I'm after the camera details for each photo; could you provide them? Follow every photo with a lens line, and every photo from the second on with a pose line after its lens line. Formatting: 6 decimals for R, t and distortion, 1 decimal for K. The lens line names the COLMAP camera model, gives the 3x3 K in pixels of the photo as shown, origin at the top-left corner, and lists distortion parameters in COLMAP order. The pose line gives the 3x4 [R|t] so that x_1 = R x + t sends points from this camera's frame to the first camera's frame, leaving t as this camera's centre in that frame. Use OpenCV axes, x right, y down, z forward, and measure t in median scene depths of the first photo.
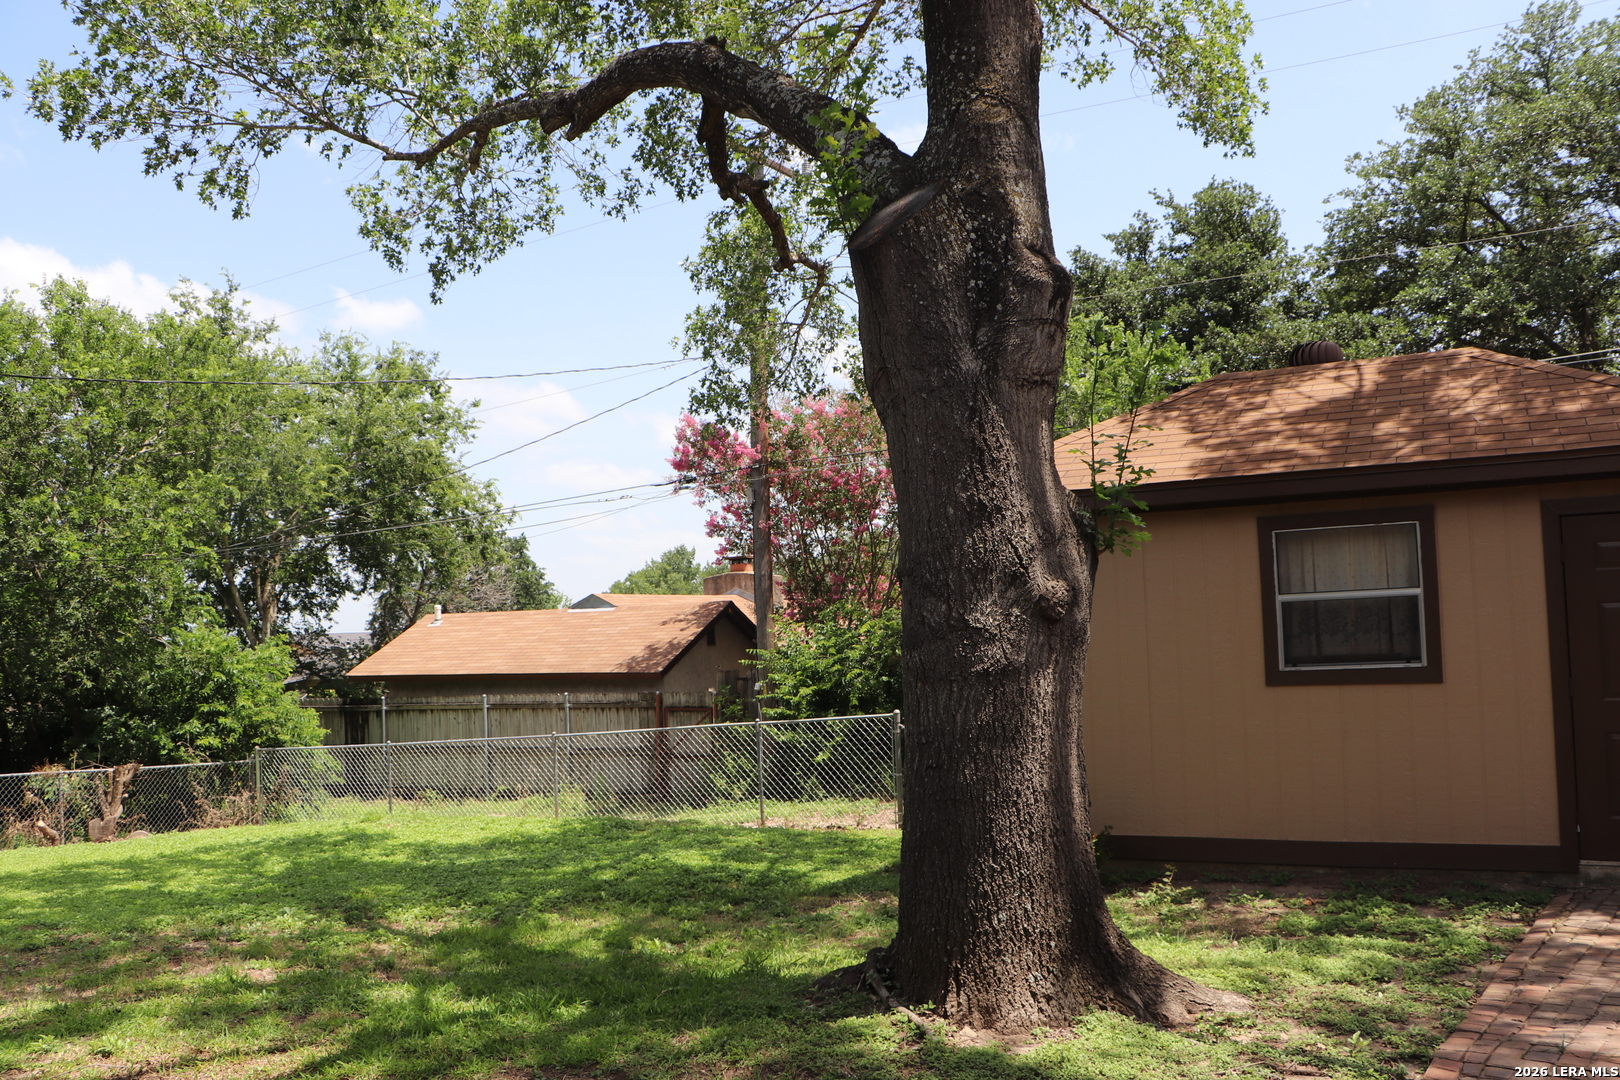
lens RADIAL K [[1347.2, 0, 810.3], [0, 1347.2, 535.6], [0, 0, 1]] dist [-0.182540, 0.158498]
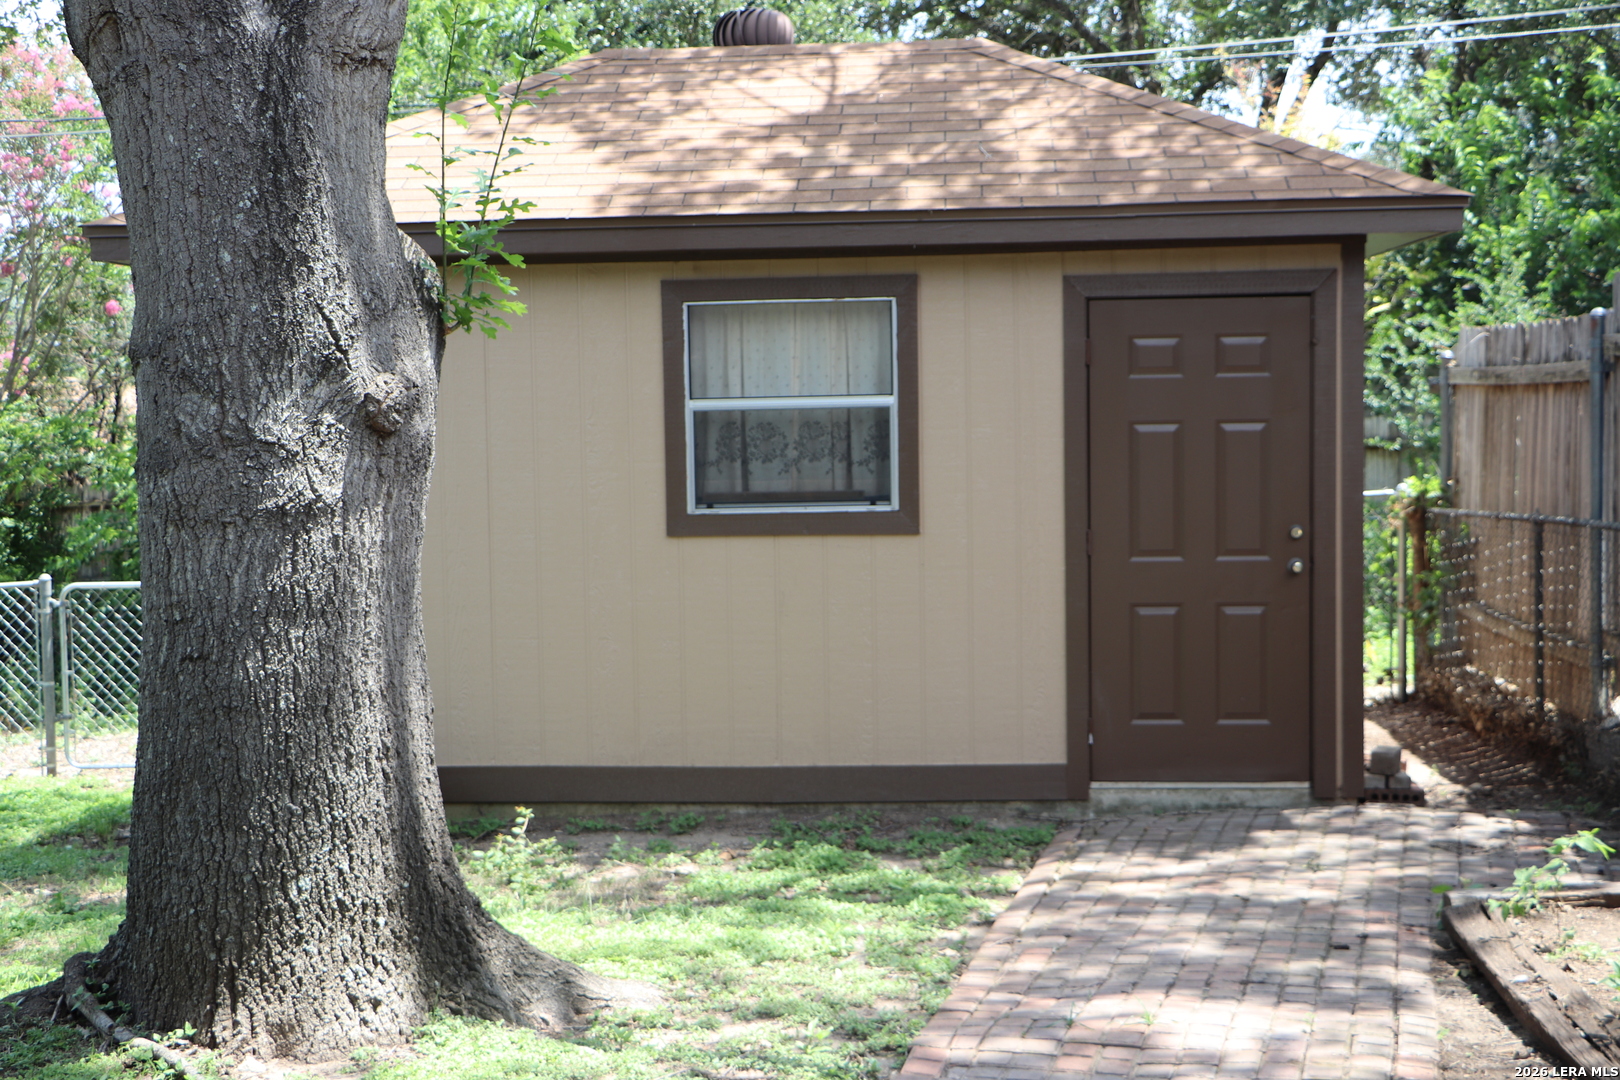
lens RADIAL K [[2238.1, 0, 798.0], [0, 2238.1, 544.5], [0, 0, 1]] dist [0.077443, 0.000000]
pose [[0.916936, -0.004209, 0.399012, -0.066691], [-0.041618, 0.993482, 0.106118, -0.007027], [-0.396858, -0.113910, 0.910784, -0.083606]]
